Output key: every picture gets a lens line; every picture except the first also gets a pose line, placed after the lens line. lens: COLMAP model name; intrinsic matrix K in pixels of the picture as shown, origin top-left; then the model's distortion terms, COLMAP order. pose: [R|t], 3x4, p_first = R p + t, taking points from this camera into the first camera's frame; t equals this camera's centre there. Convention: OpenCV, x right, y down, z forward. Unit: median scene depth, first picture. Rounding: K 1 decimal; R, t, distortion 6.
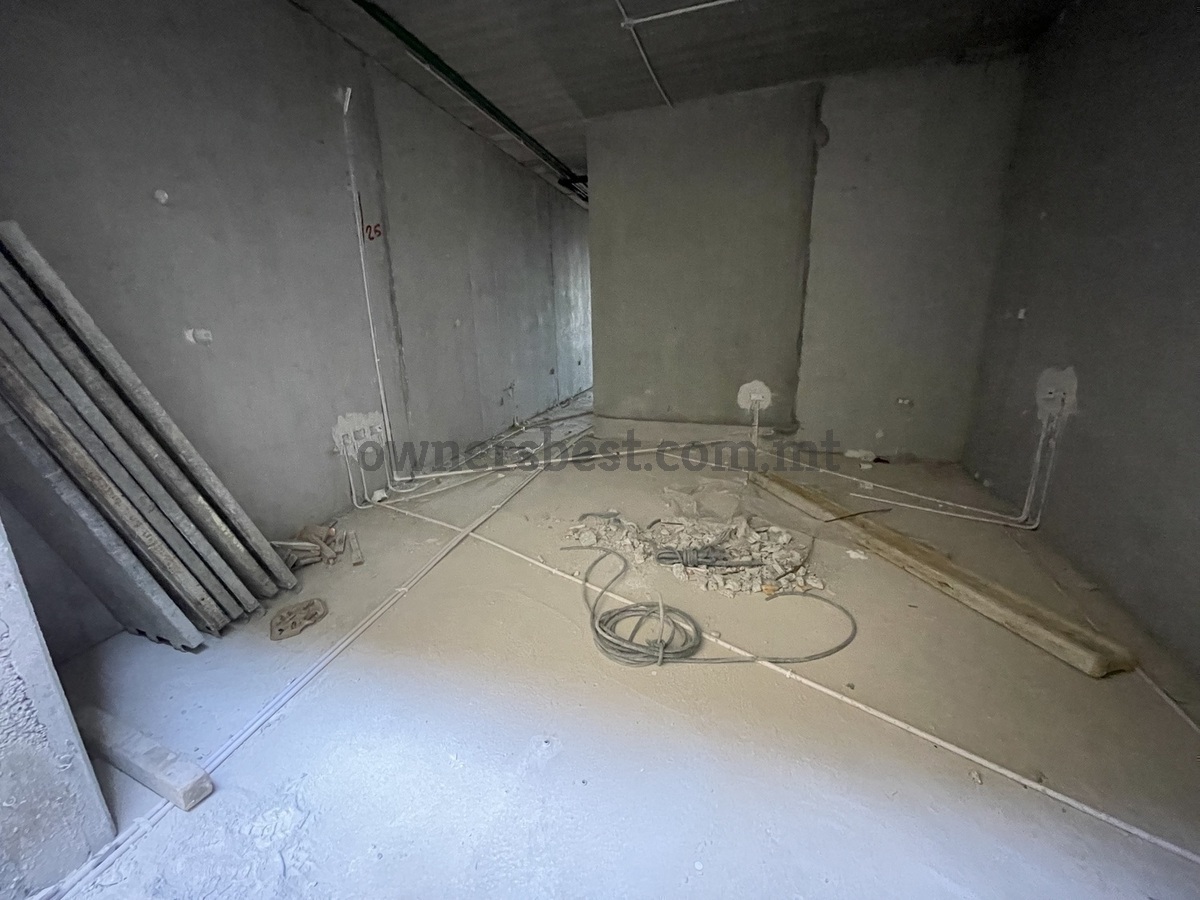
lens RADIAL K [[484.7, 0, 600.0], [0, 484.7, 450.0], [0, 0, 1]] dist [-0.000112, -0.000010]
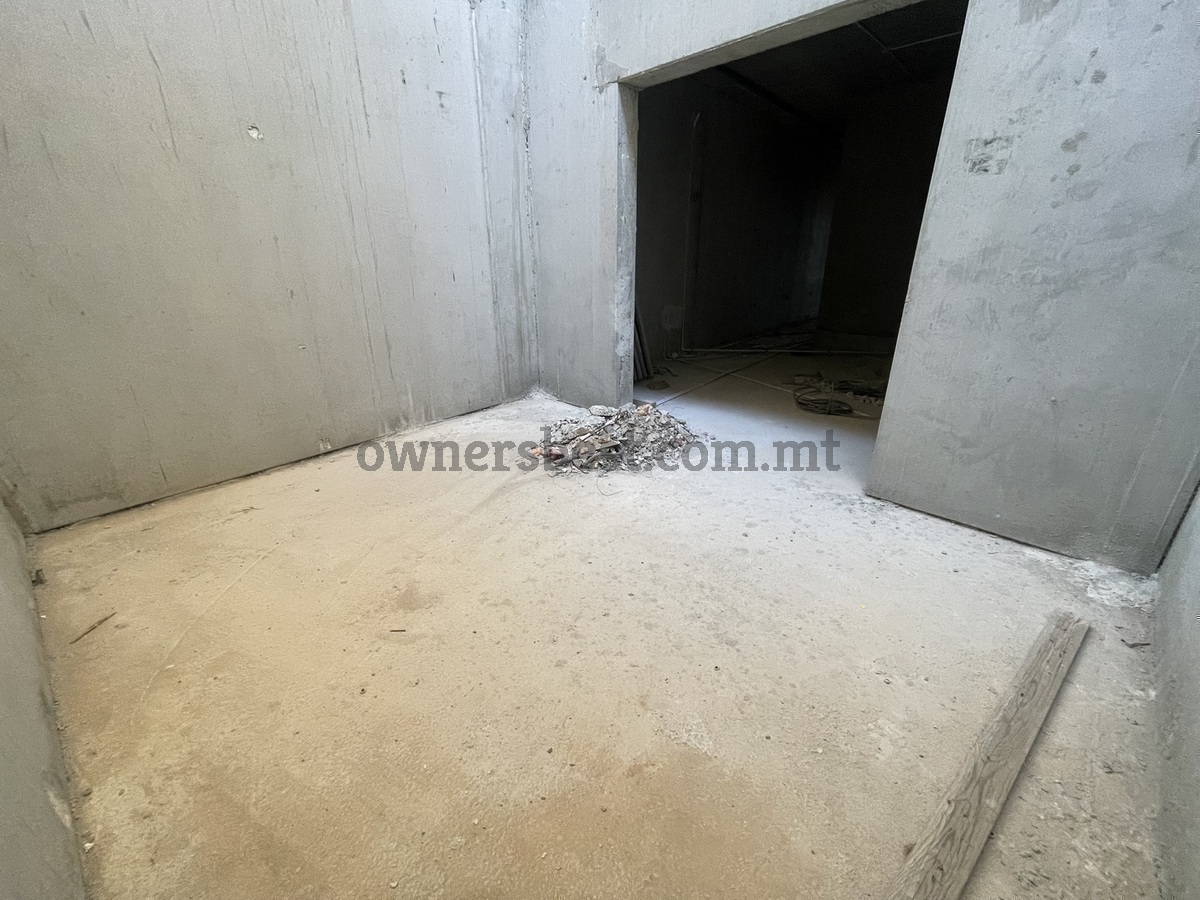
lens RADIAL K [[484.7, 0, 600.0], [0, 484.7, 450.0], [0, 0, 1]] dist [-0.000112, -0.000010]
pose [[0.904841, 0.167564, -0.391387, 0.025189], [-0.124454, 0.983240, 0.133230, 0.132883], [0.407152, -0.071842, 0.910530, -0.423029]]
